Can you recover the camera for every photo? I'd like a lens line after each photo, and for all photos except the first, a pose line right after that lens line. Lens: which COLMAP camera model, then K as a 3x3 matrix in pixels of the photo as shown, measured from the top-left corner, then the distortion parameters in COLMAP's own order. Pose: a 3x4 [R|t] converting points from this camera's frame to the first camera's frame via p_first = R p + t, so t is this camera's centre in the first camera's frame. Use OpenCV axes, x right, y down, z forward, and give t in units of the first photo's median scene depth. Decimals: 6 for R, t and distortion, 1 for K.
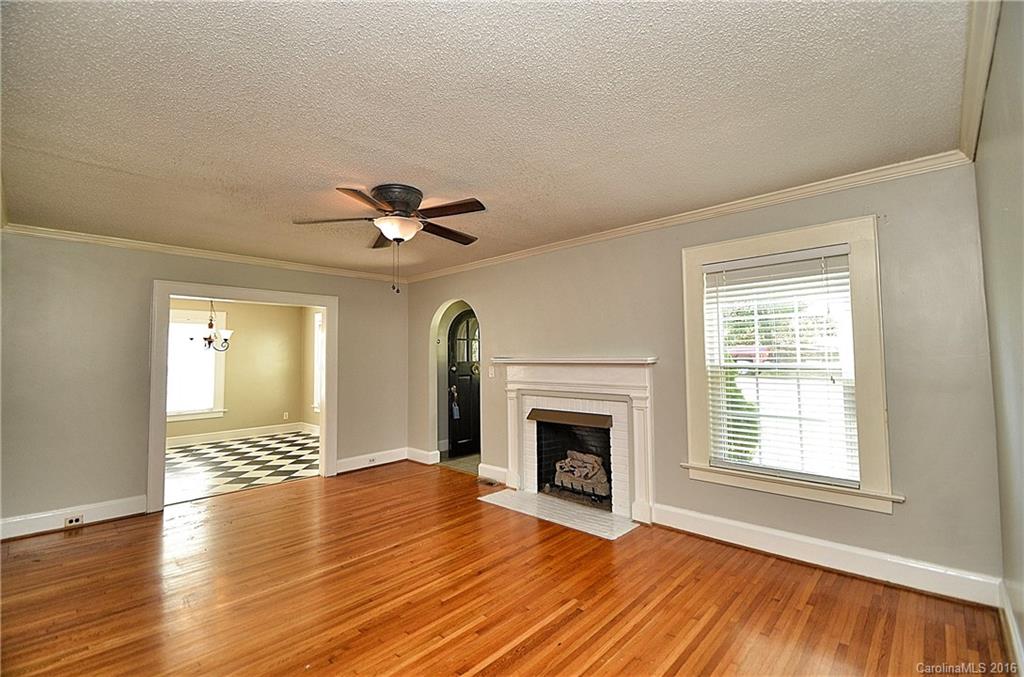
lens RADIAL K [[452.2, 0, 514.7], [0, 452.2, 339.3], [0, 0, 1]] dist [0.006509, -0.012555]
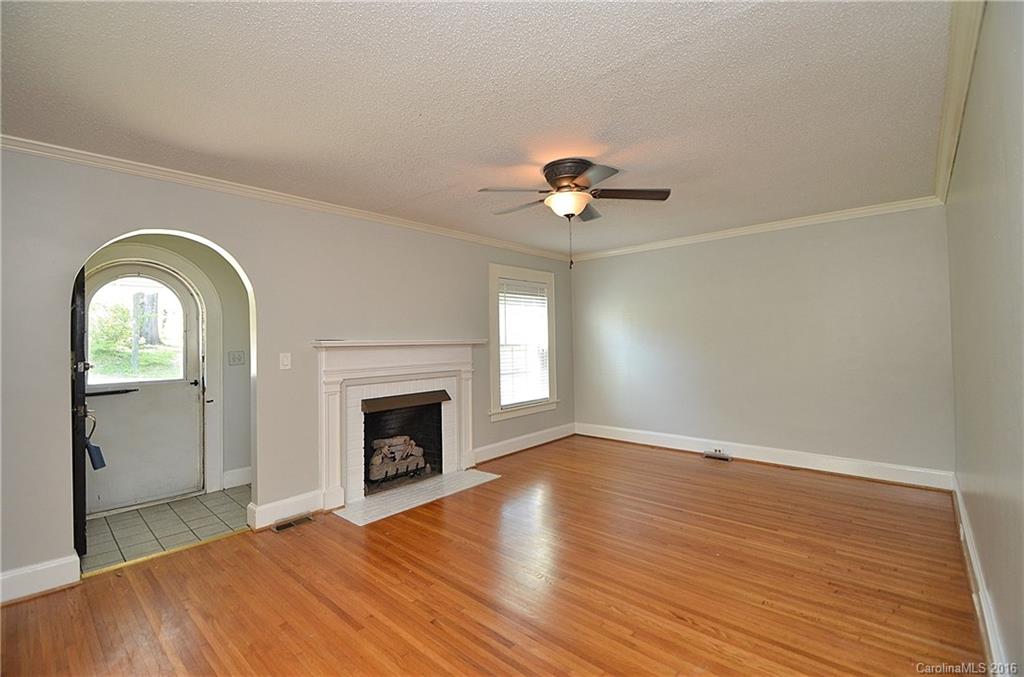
lens RADIAL K [[452.2, 0, 513.6], [0, 452.2, 334.5], [0, 0, 1]] dist [0.006509, -0.012555]
pose [[-0.024829, 0.019176, 0.999508, -0.904151], [-0.025935, 0.999467, -0.019820, 0.044509], [-0.999355, -0.026414, -0.024319, 0.821094]]
